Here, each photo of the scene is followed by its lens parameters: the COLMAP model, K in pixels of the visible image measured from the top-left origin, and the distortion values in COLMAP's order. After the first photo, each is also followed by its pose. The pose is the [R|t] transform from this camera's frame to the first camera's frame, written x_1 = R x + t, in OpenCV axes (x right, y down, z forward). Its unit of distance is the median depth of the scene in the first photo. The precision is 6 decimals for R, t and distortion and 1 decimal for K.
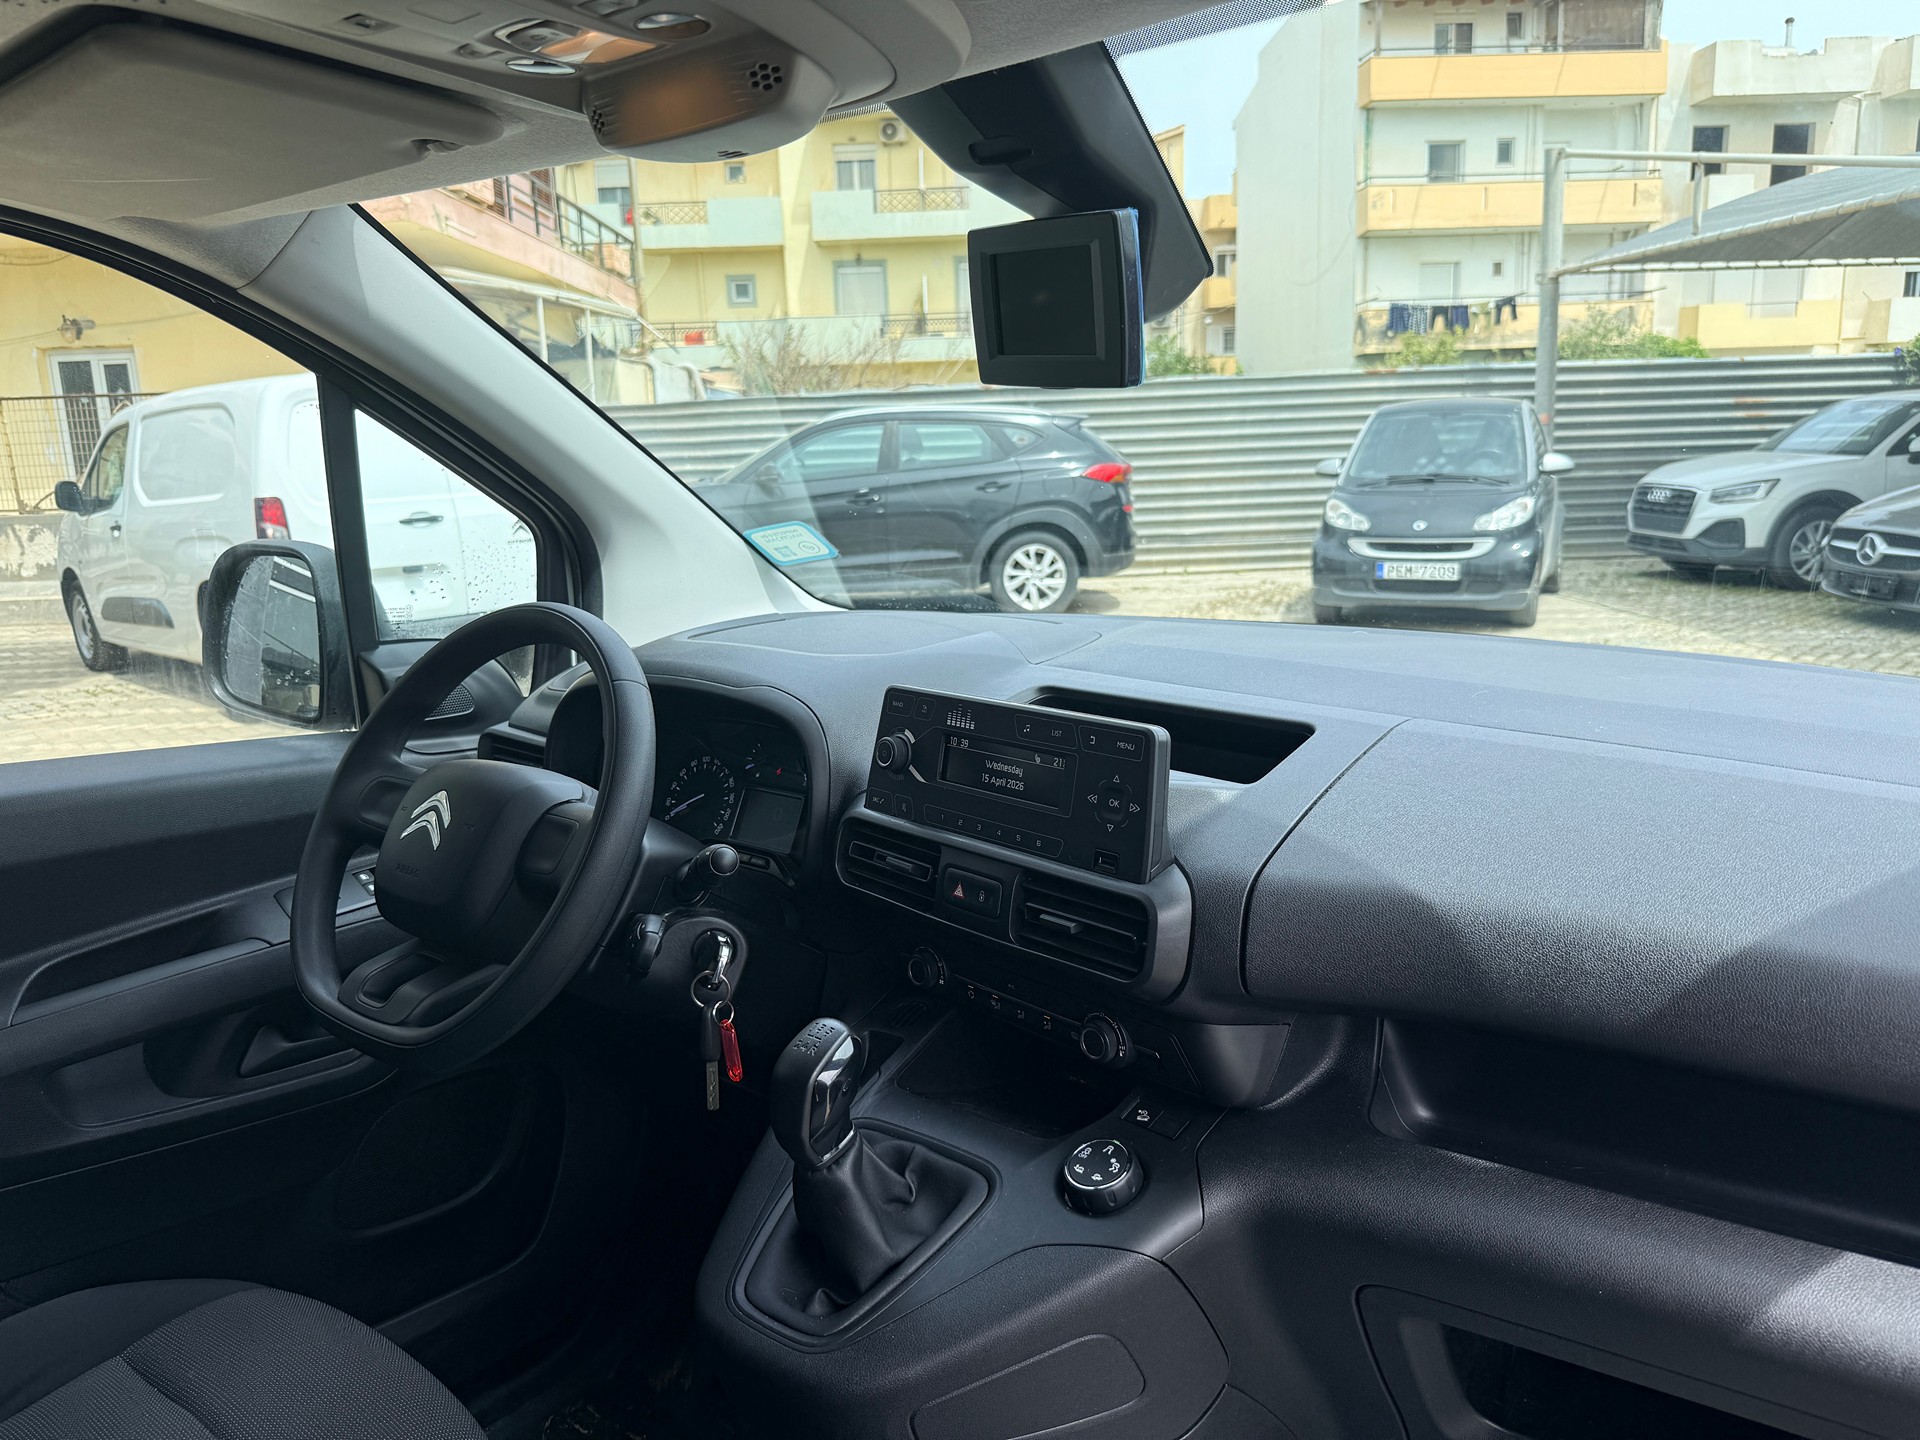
lens RADIAL K [[1377.8, 0, 973.9], [0, 1377.8, 718.5], [0, 0, 1]] dist [-0.004621, -0.005864]
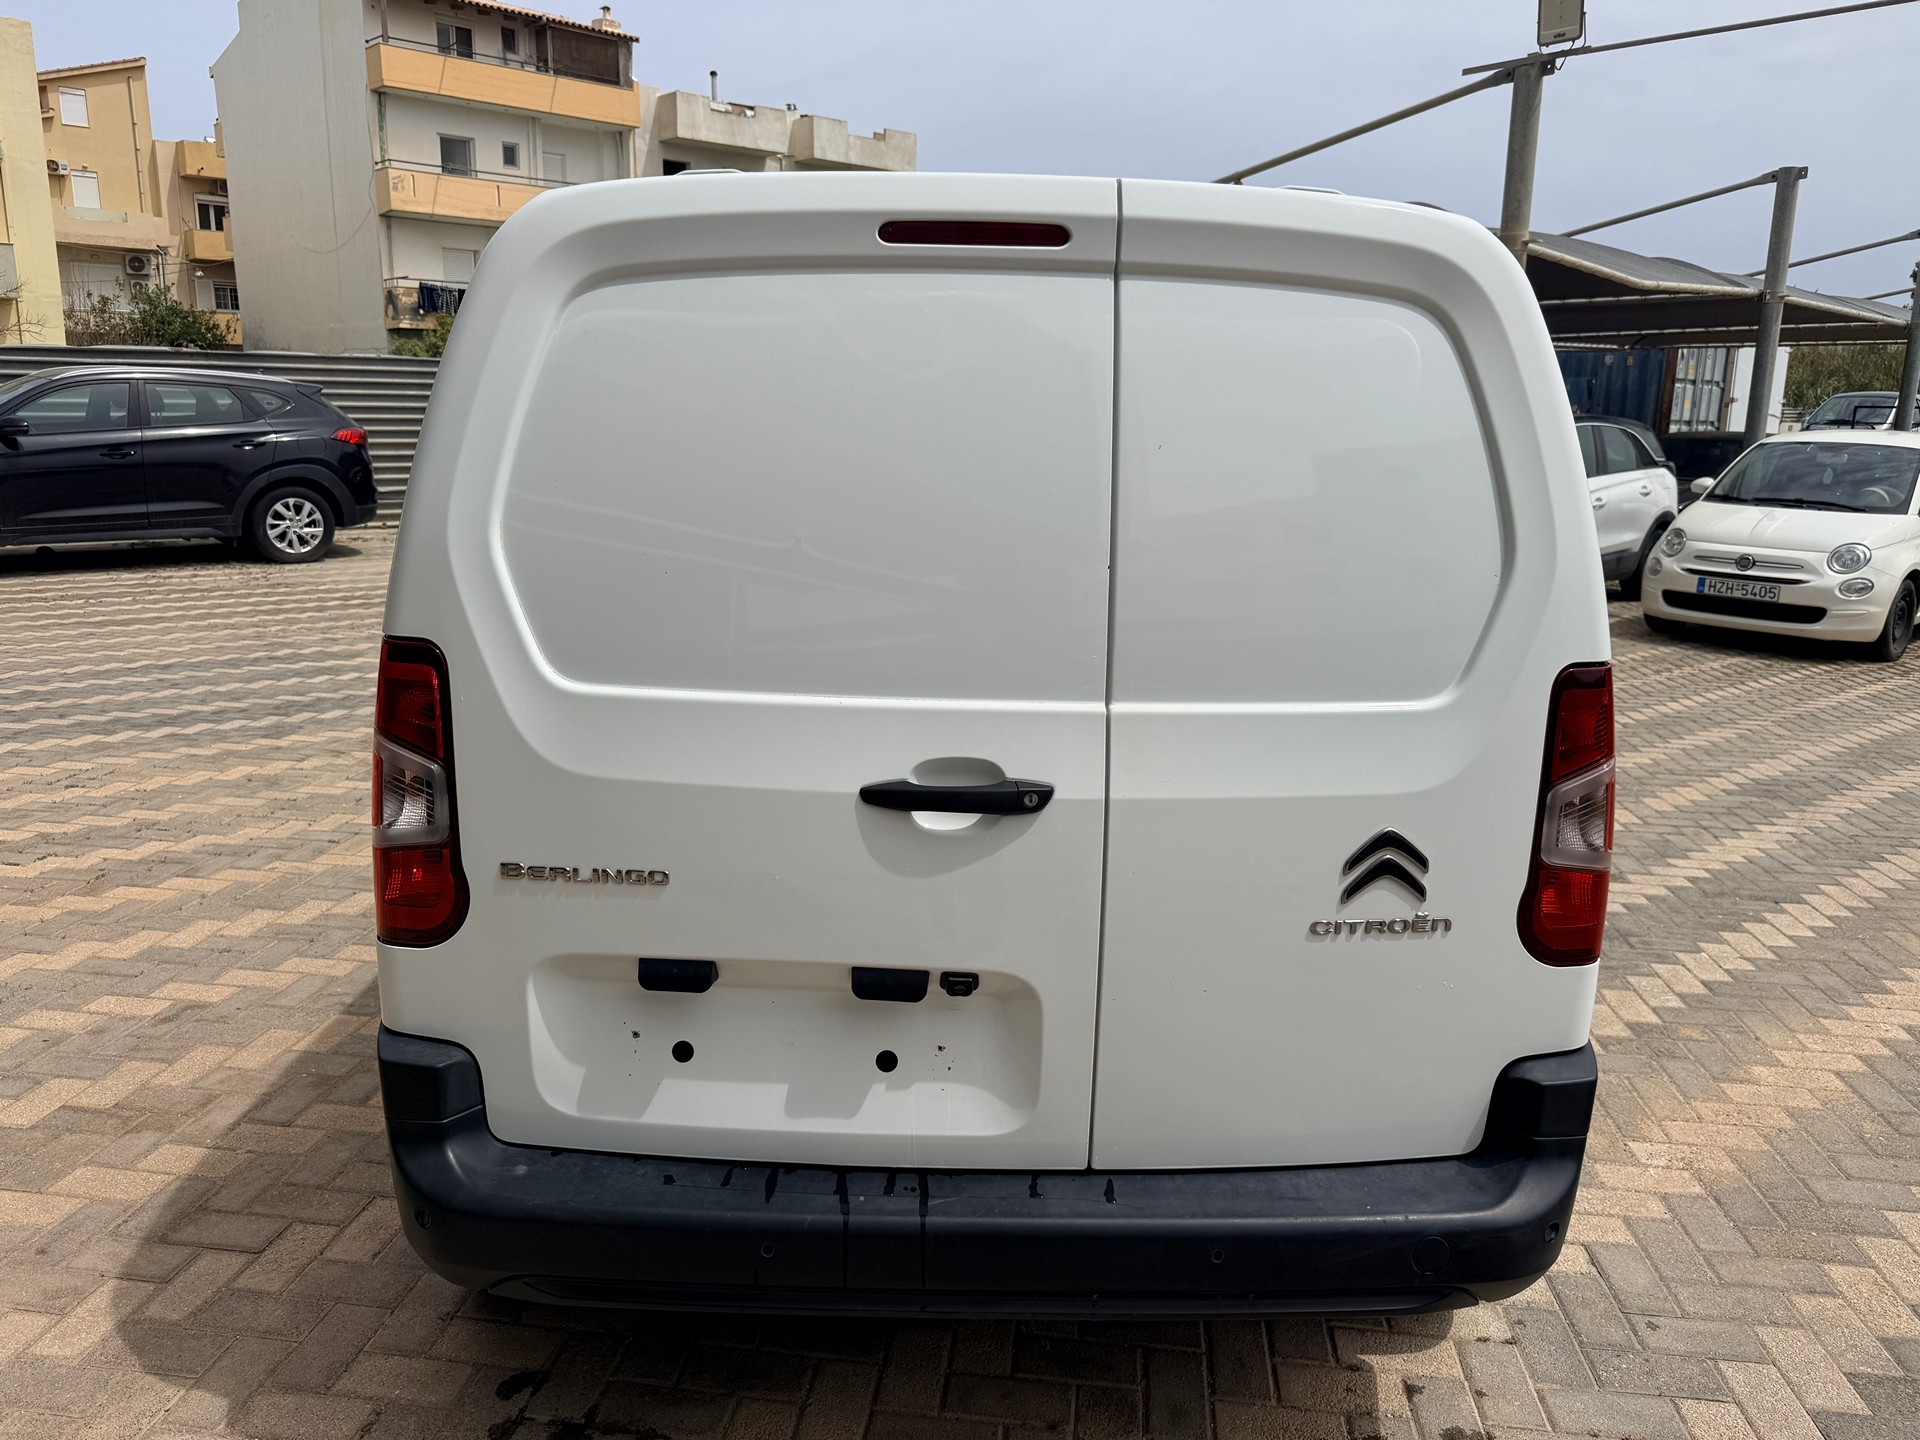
lens RADIAL K [[1377.6, 0, 955.7], [0, 1377.6, 699.3], [0, 0, 1]] dist [0.004330, -0.009066]
pose [[0.766706, -0.086541, 0.636139, -0.086394], [0.082963, 0.995920, 0.035495, 0.014539], [-0.636615, 0.025562, 0.770758, -0.074306]]
